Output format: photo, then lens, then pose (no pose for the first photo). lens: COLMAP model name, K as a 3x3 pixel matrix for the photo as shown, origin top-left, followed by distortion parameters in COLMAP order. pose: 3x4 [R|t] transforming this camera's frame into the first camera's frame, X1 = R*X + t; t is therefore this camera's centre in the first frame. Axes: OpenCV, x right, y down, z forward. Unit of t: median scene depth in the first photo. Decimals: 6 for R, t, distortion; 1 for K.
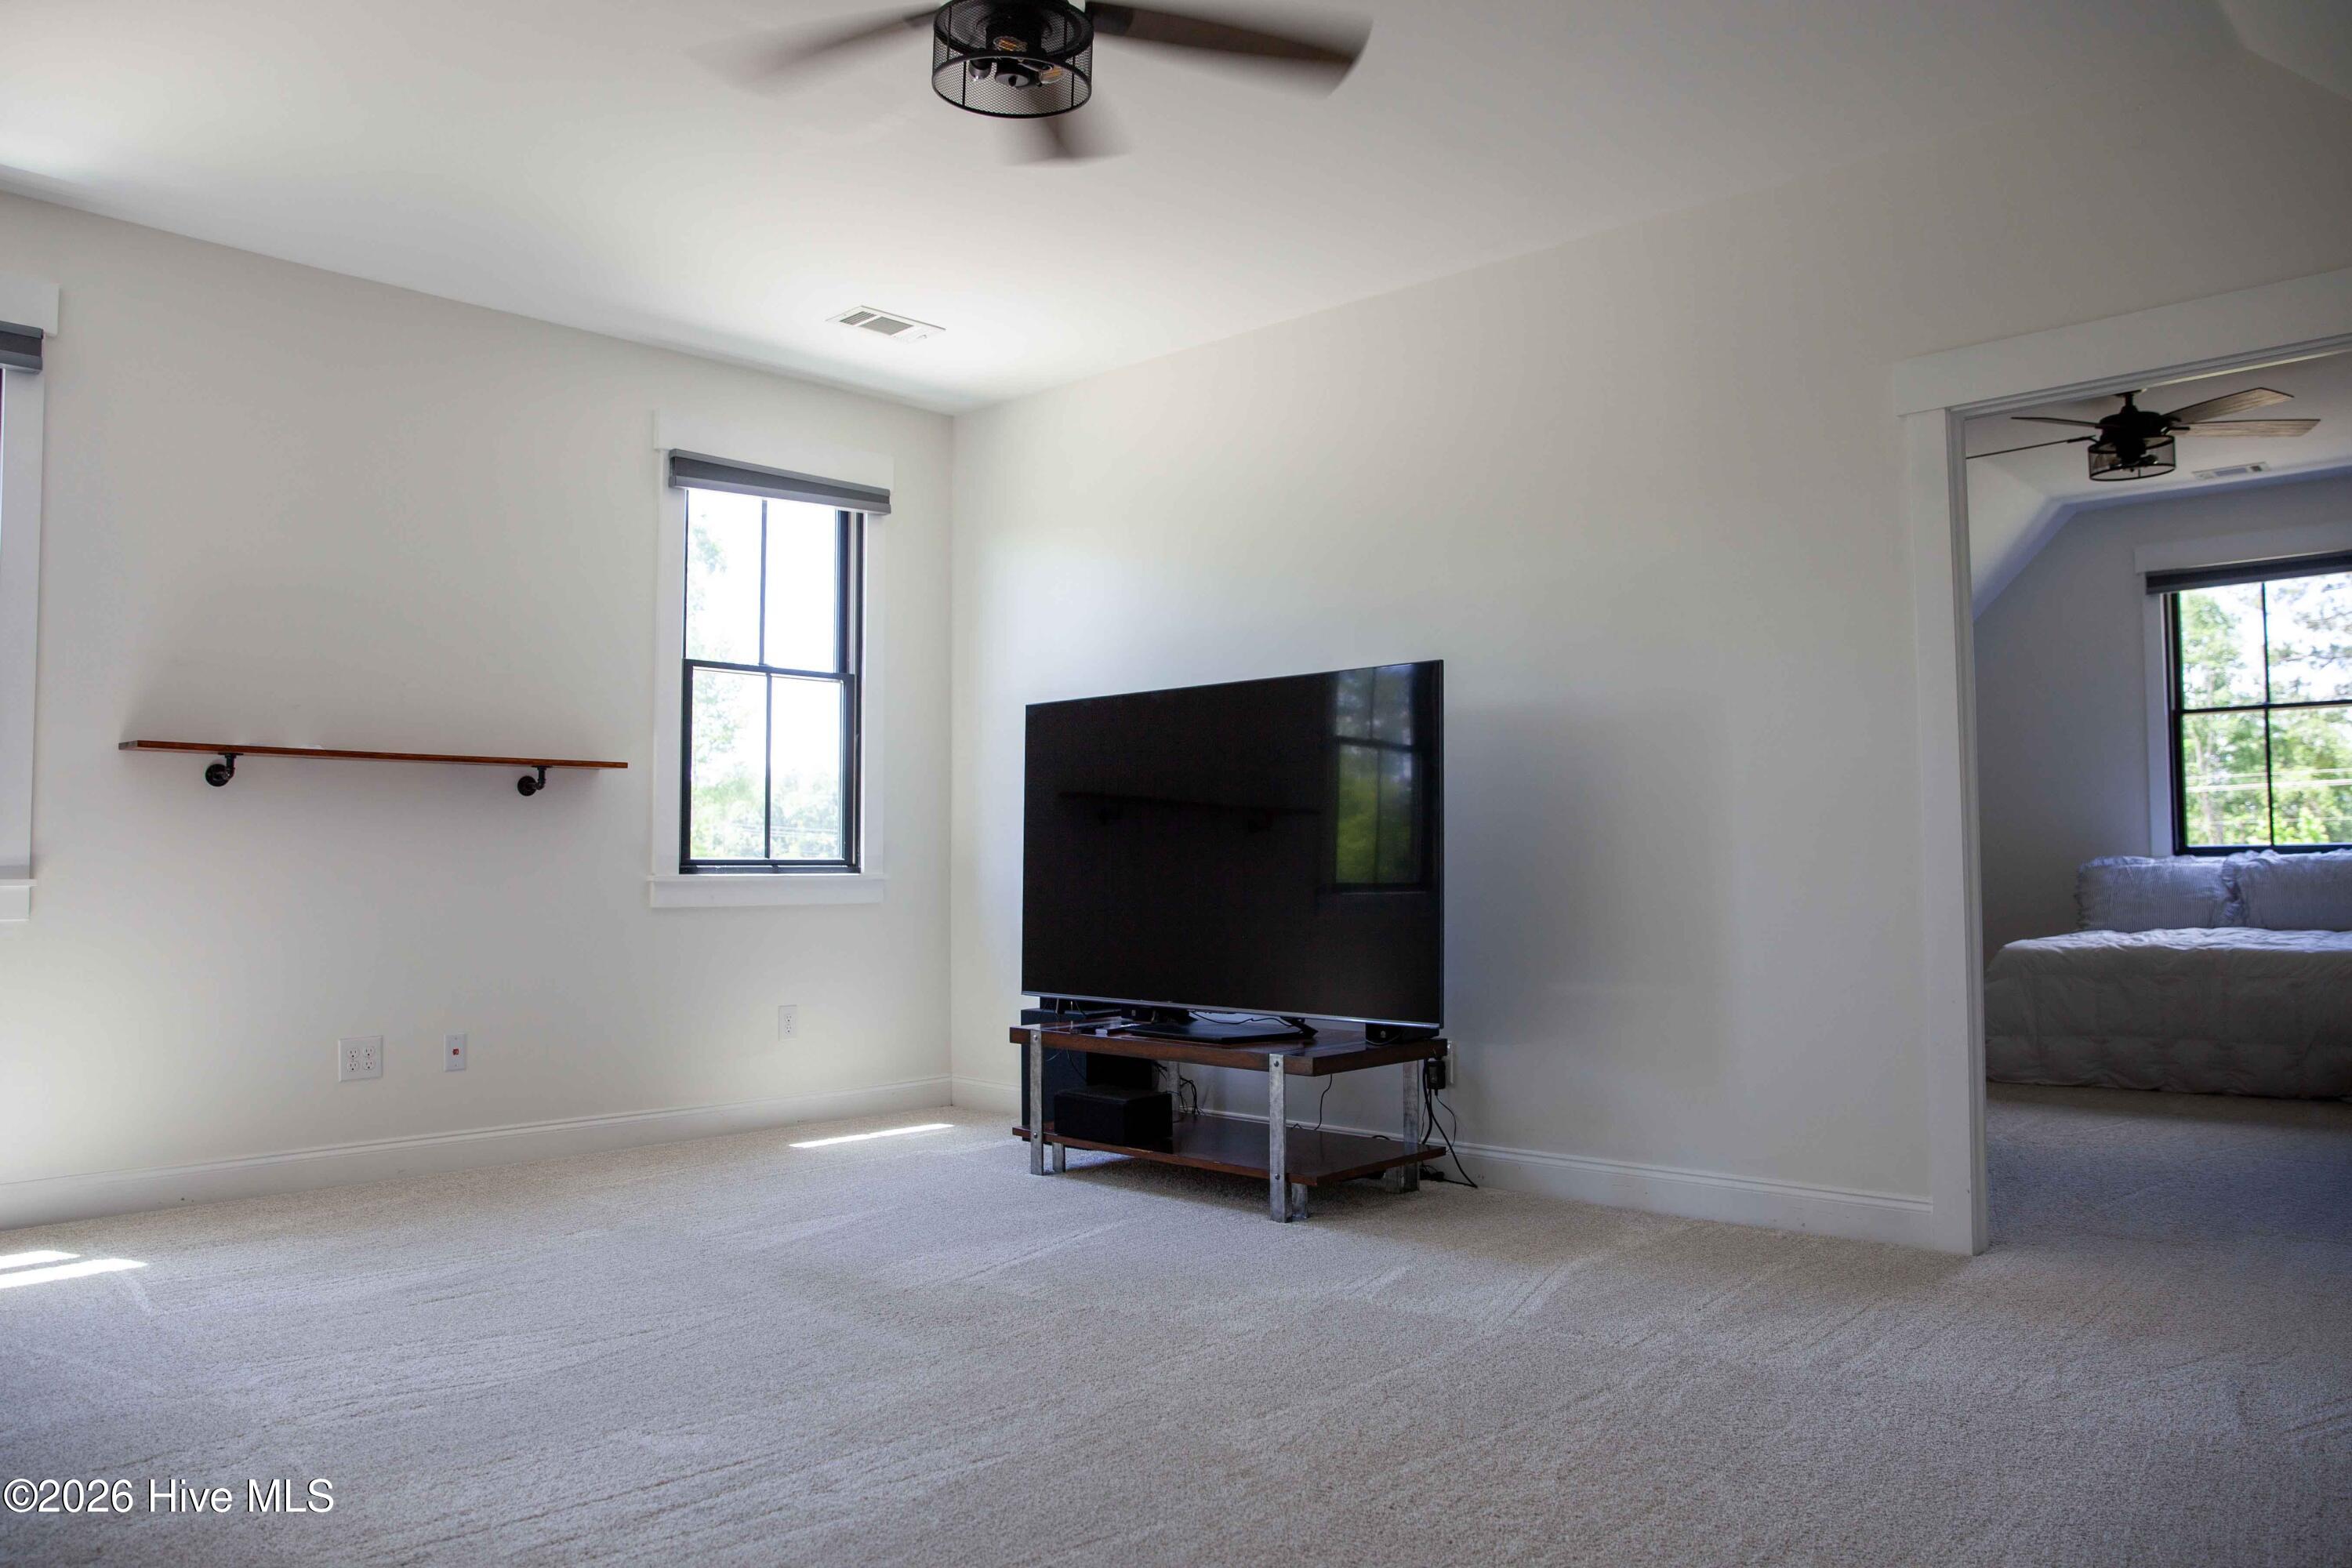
lens RADIAL K [[1660.2, 0, 1173.9], [0, 1660.2, 785.9], [0, 0, 1]] dist [-0.098978, 0.077278]
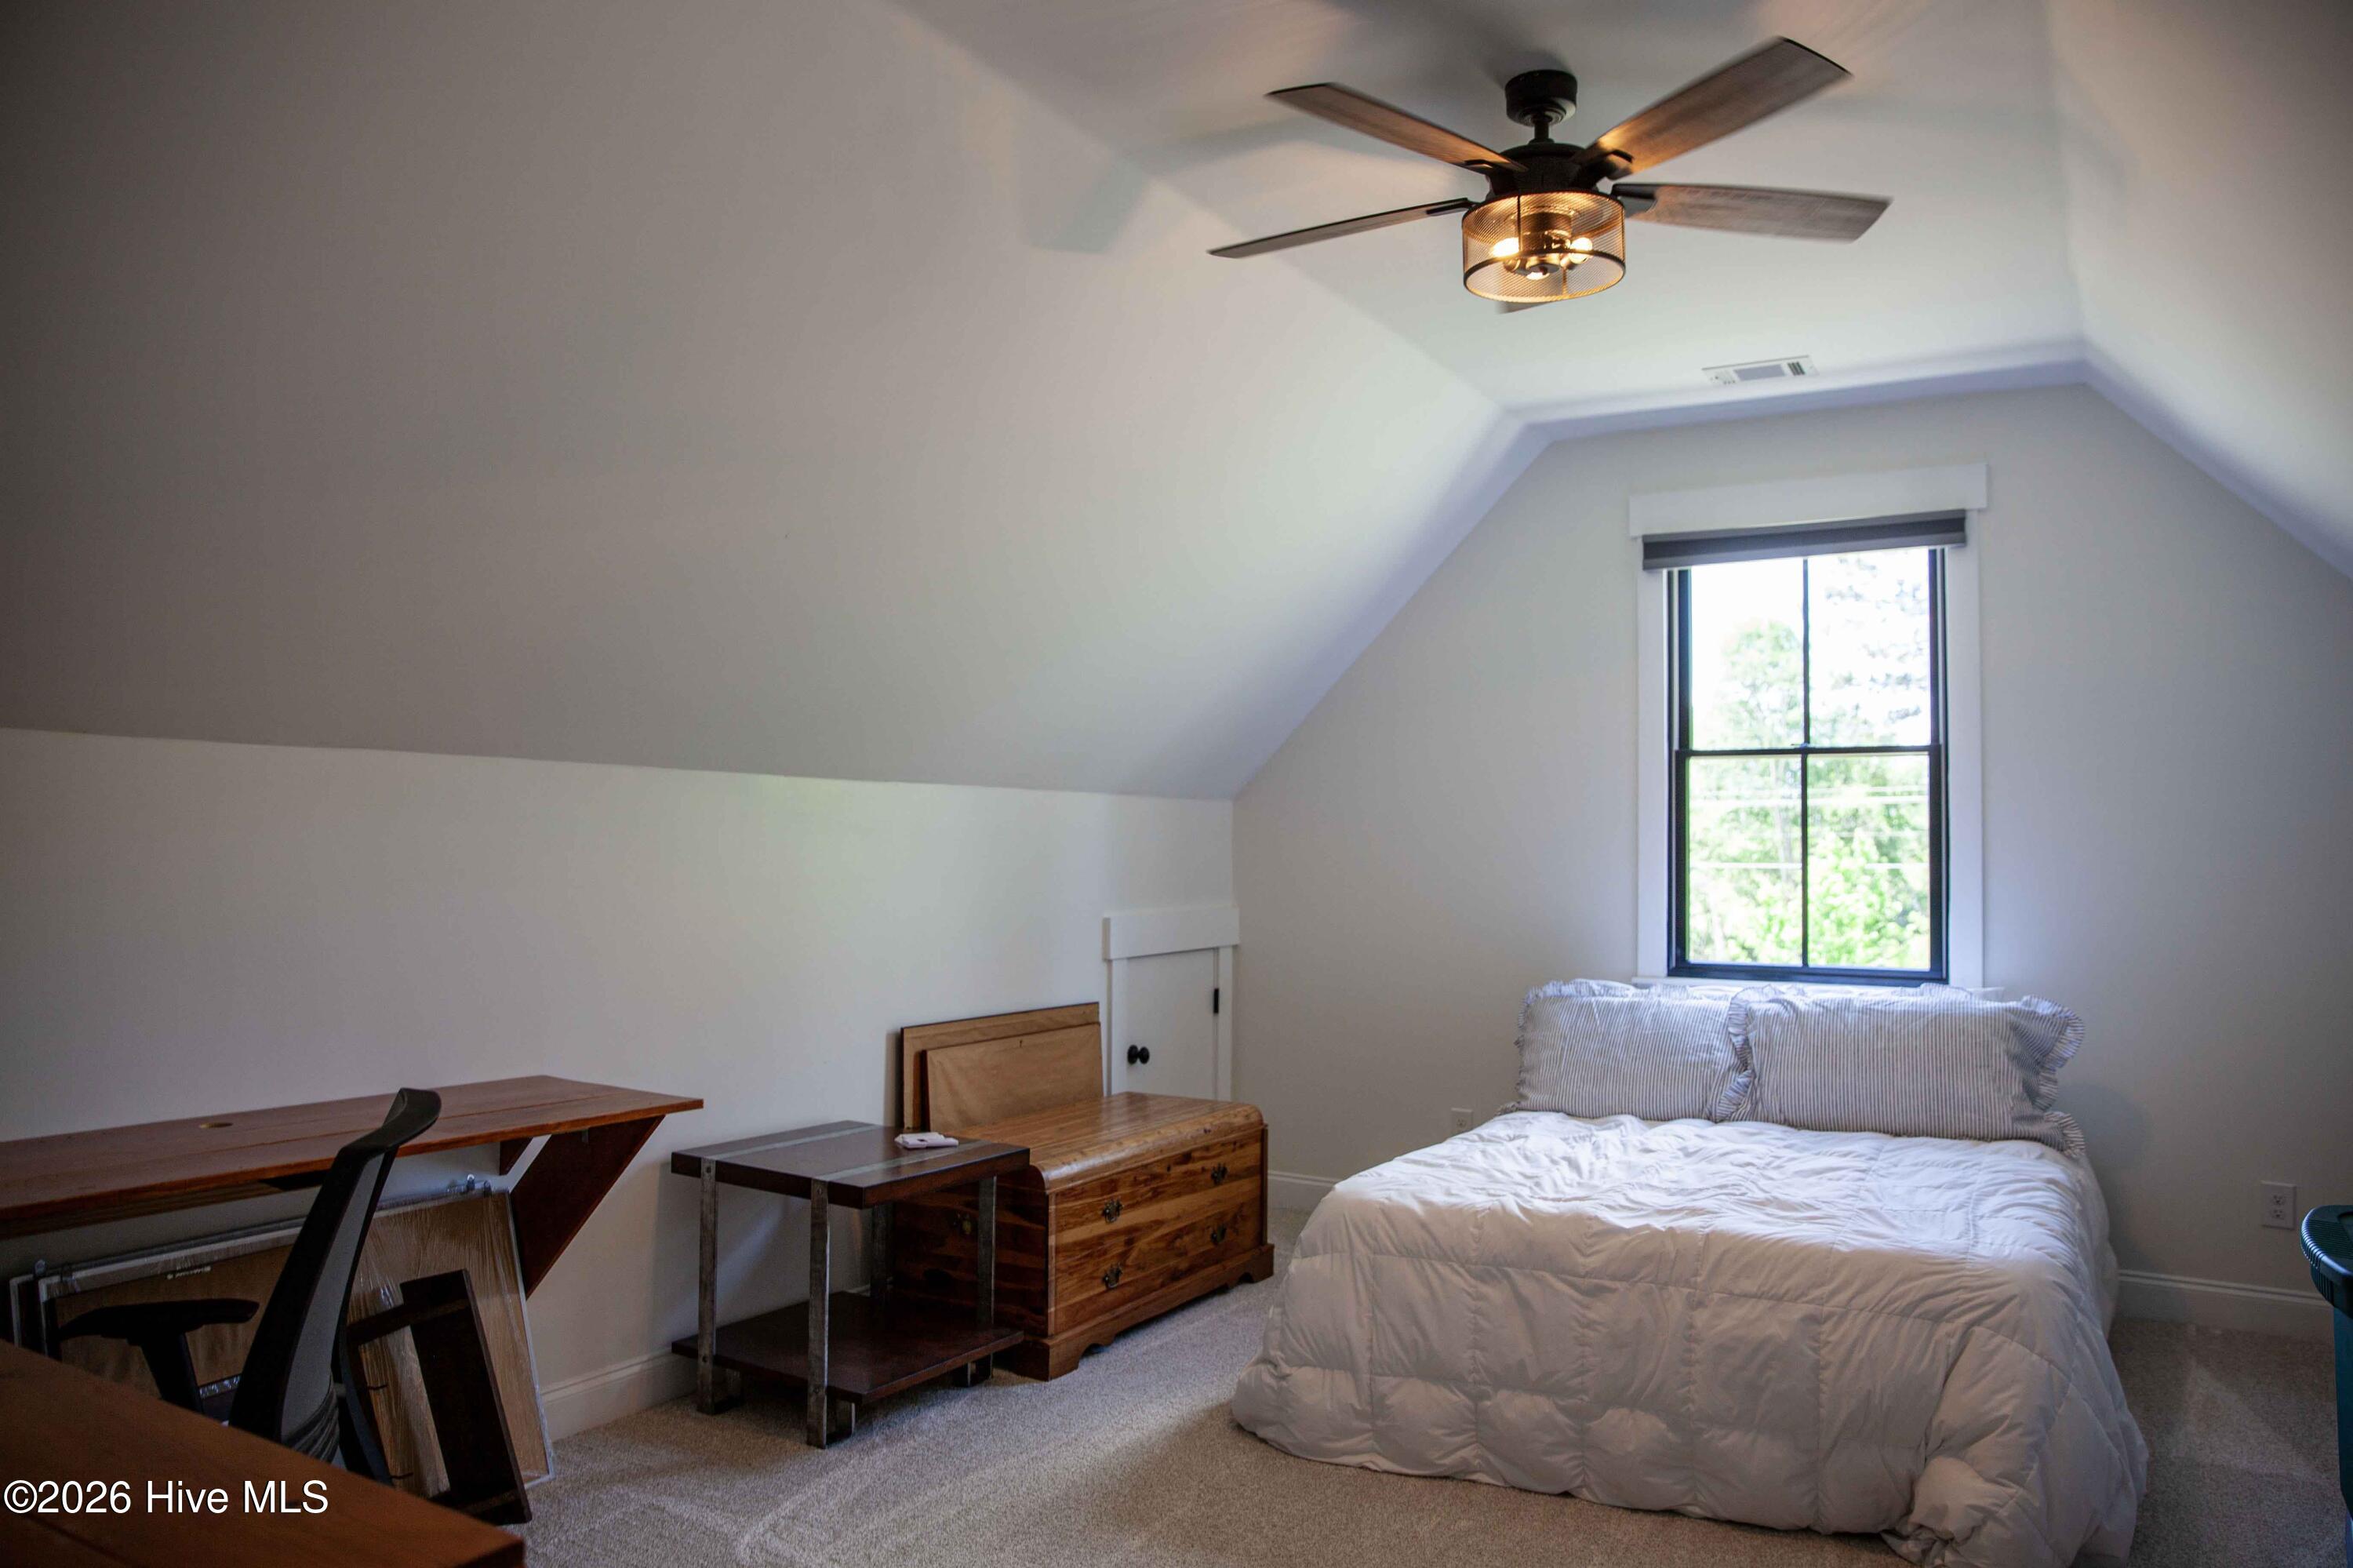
lens RADIAL K [[1661.0, 0, 1172.6], [0, 1661.0, 780.2], [0, 0, 1]] dist [-0.098978, 0.077278]
pose [[0.976786, 0.029488, 0.212179, 0.291350], [-0.030411, 0.999537, 0.001087, -0.030515], [-0.212049, -0.007515, 0.977230, 0.411184]]
